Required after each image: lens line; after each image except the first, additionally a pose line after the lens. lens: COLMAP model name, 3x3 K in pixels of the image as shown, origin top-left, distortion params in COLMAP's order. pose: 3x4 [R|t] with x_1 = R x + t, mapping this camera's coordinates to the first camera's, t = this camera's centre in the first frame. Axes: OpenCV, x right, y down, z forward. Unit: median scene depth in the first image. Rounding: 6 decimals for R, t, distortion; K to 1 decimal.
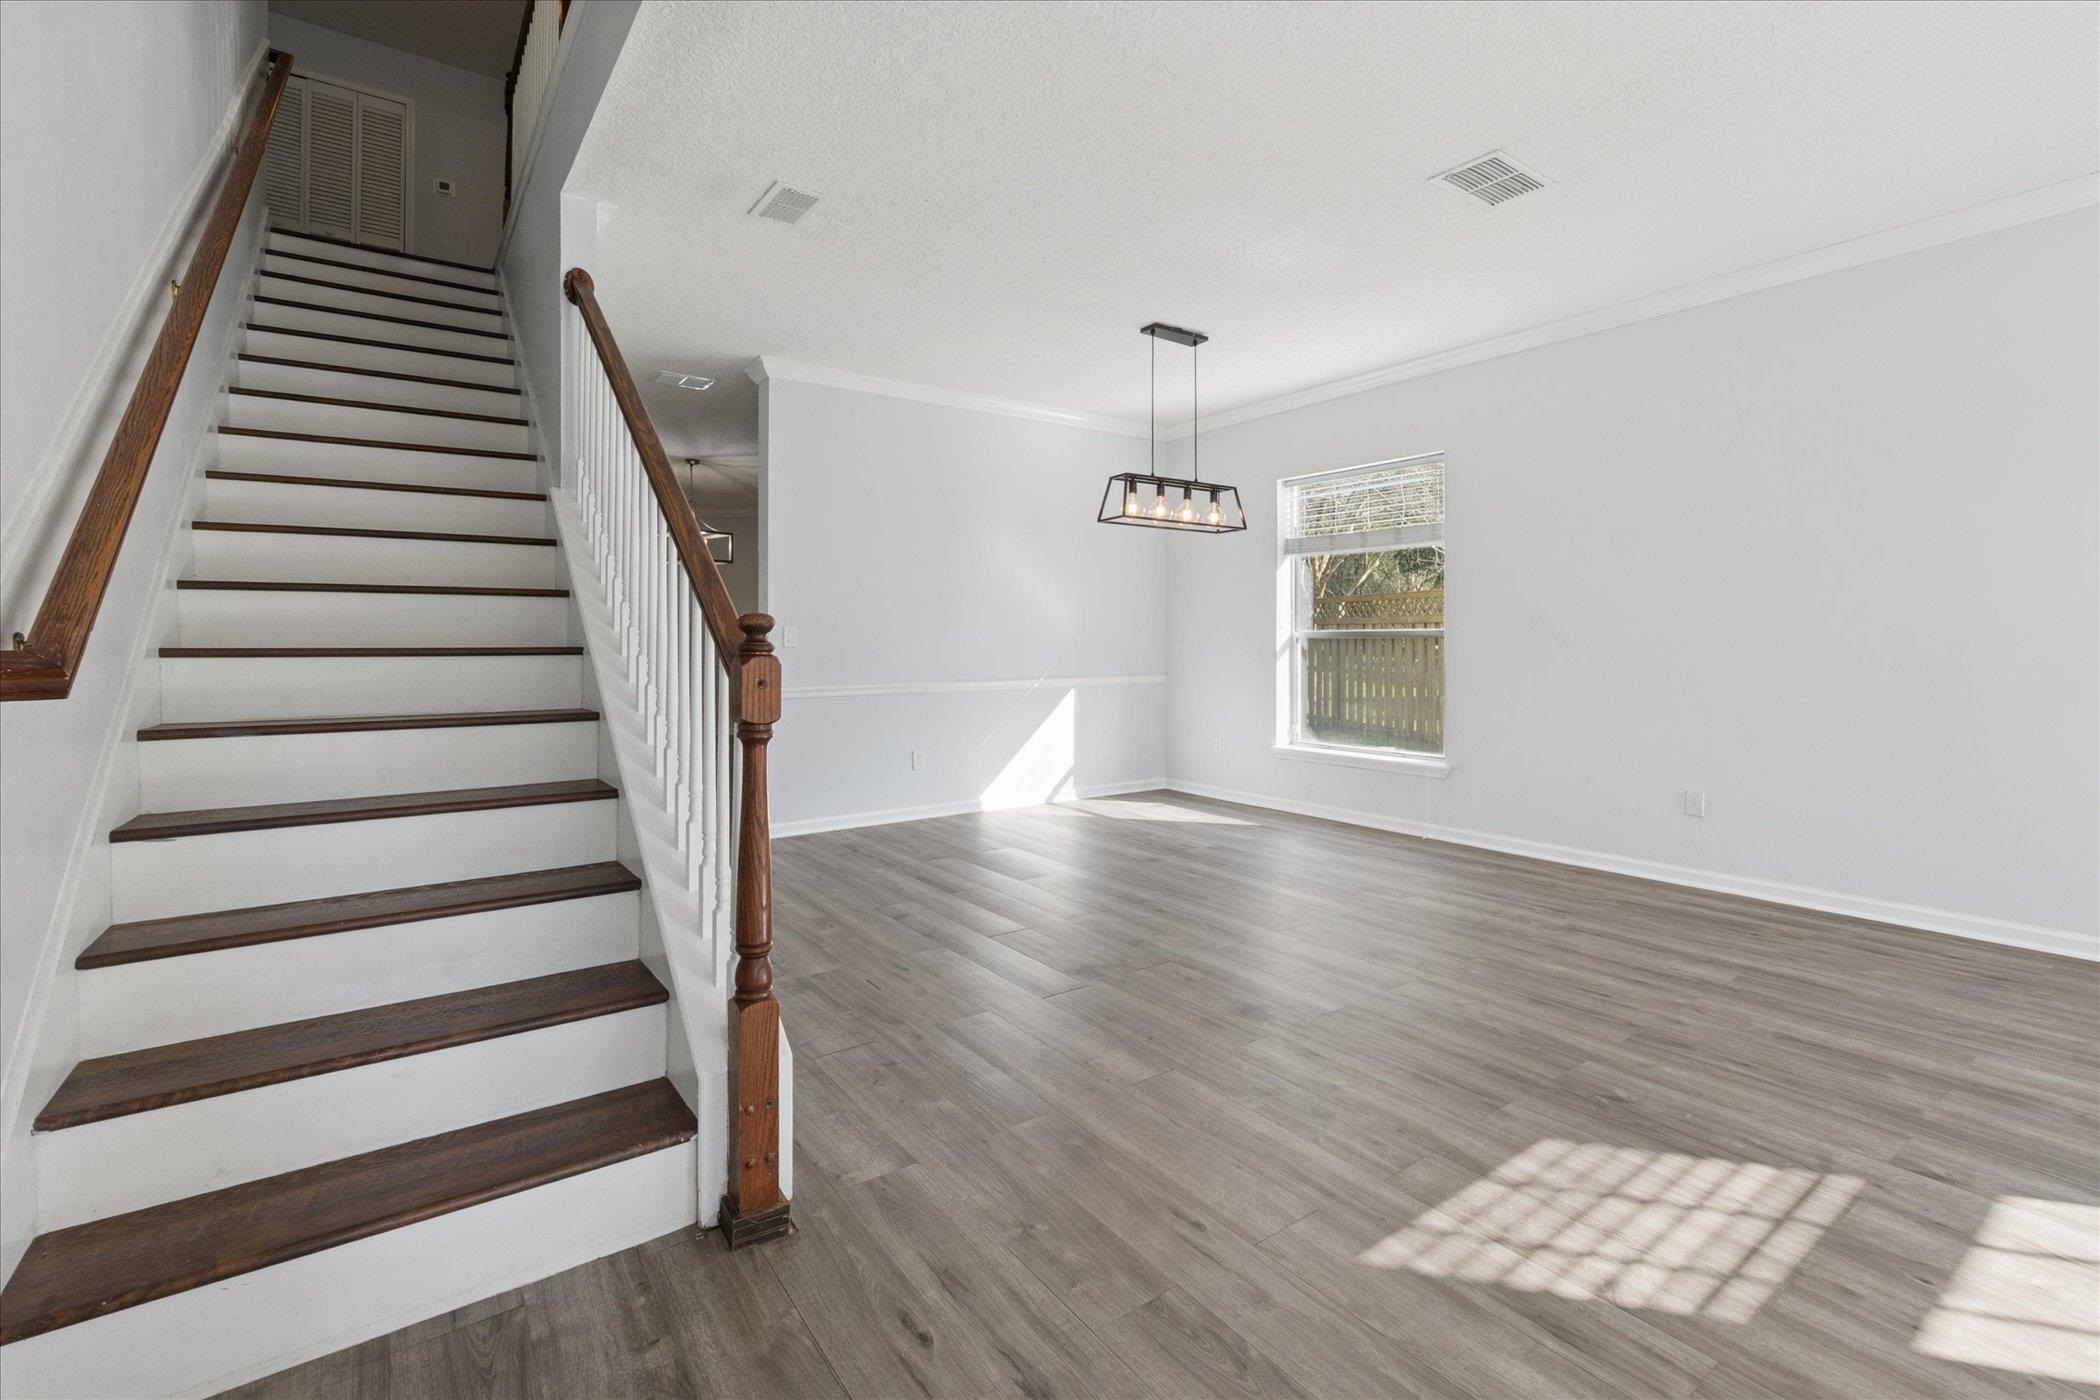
lens RADIAL K [[927.3, 0, 1023.1], [0, 927.3, 648.4], [0, 0, 1]] dist [-0.002830, -0.001200]
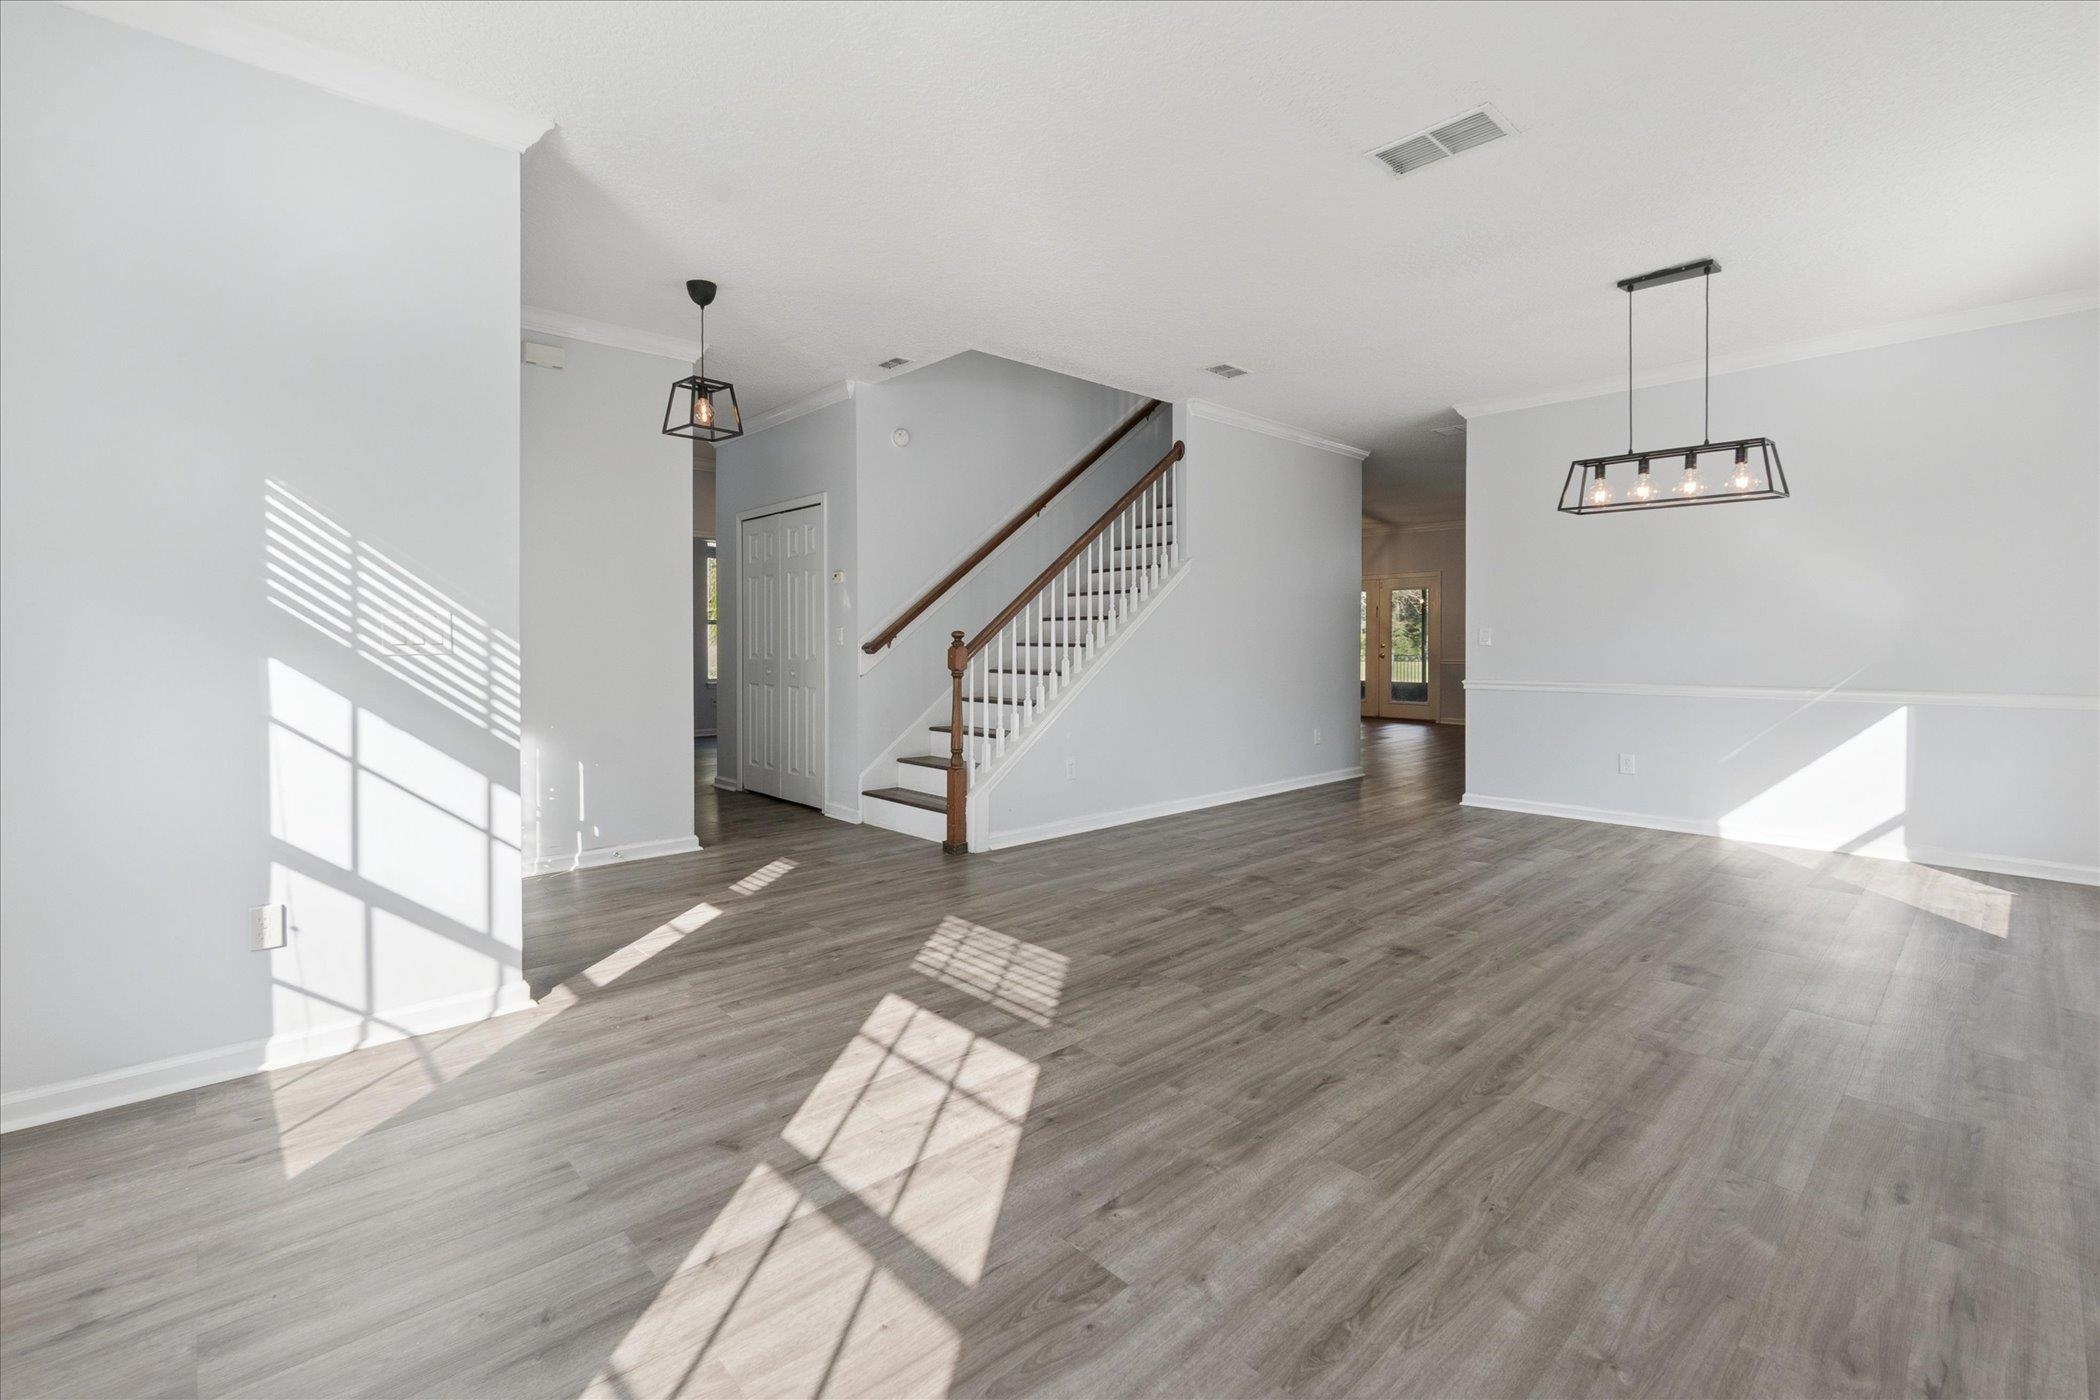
lens RADIAL K [[927.3, 0, 1023.1], [0, 927.3, 648.4], [0, 0, 1]] dist [-0.002830, -0.001200]
pose [[0.114368, 0.011432, -0.993373, 1.668539], [-0.006354, 0.999922, 0.010775, -0.012371], [0.993418, 0.005080, 0.114432, 0.579836]]
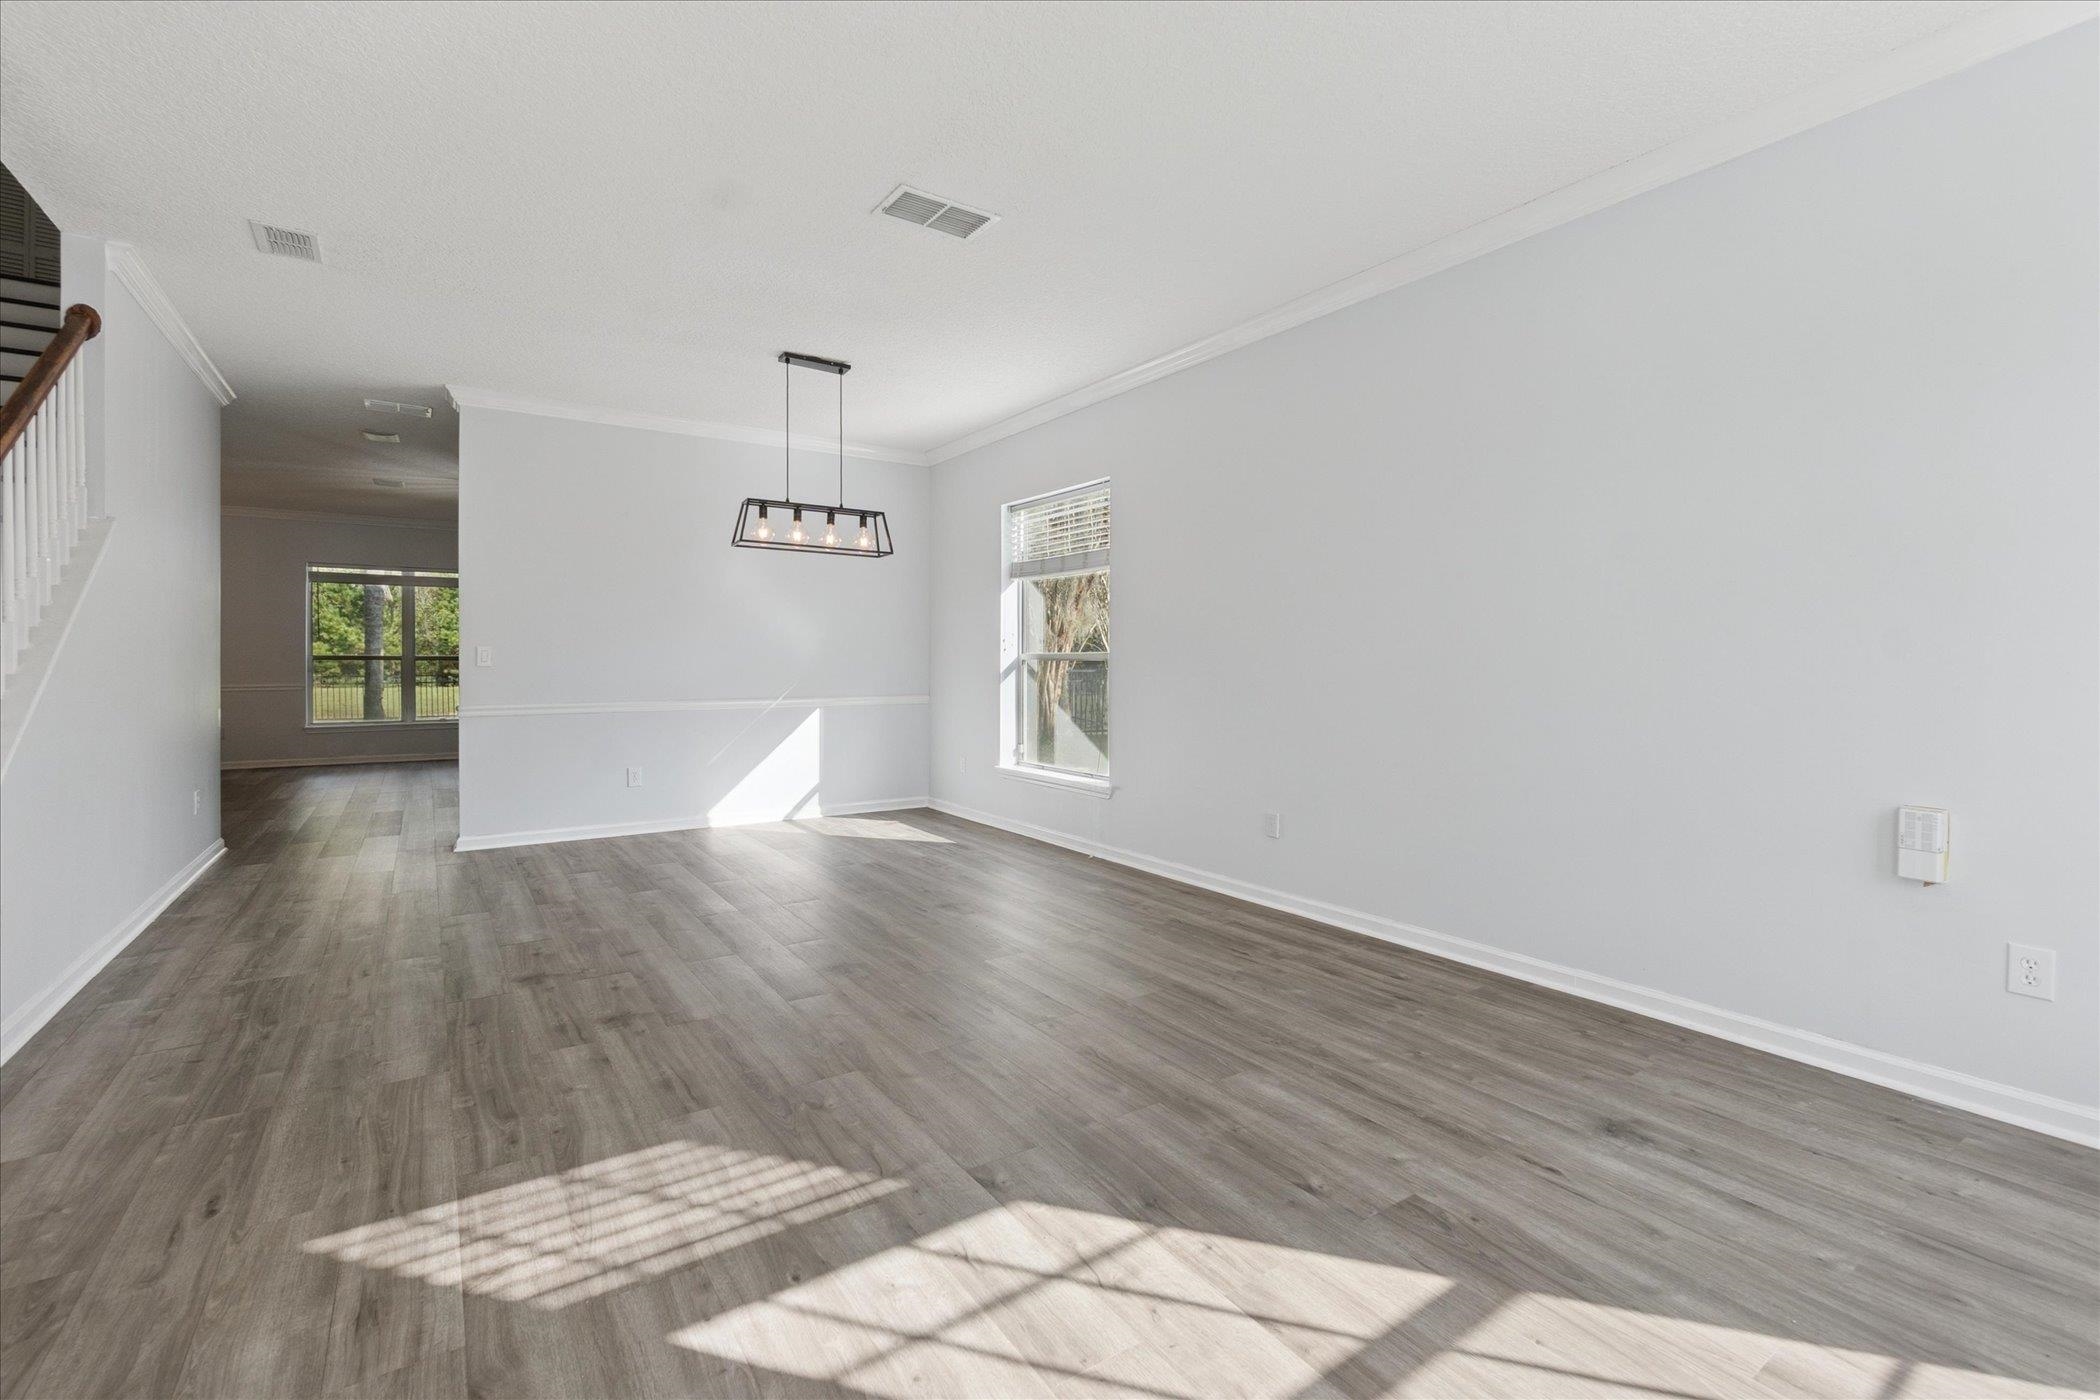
lens RADIAL K [[920.4, 0, 1043.3], [0, 920.4, 674.2], [0, 0, 1]] dist [-0.002467, -0.000431]
pose [[0.999790, 0.005395, -0.019749, 0.781392], [-0.005277, 0.999968, 0.006026, -0.004558], [0.019781, -0.005921, 0.999787, -0.022713]]
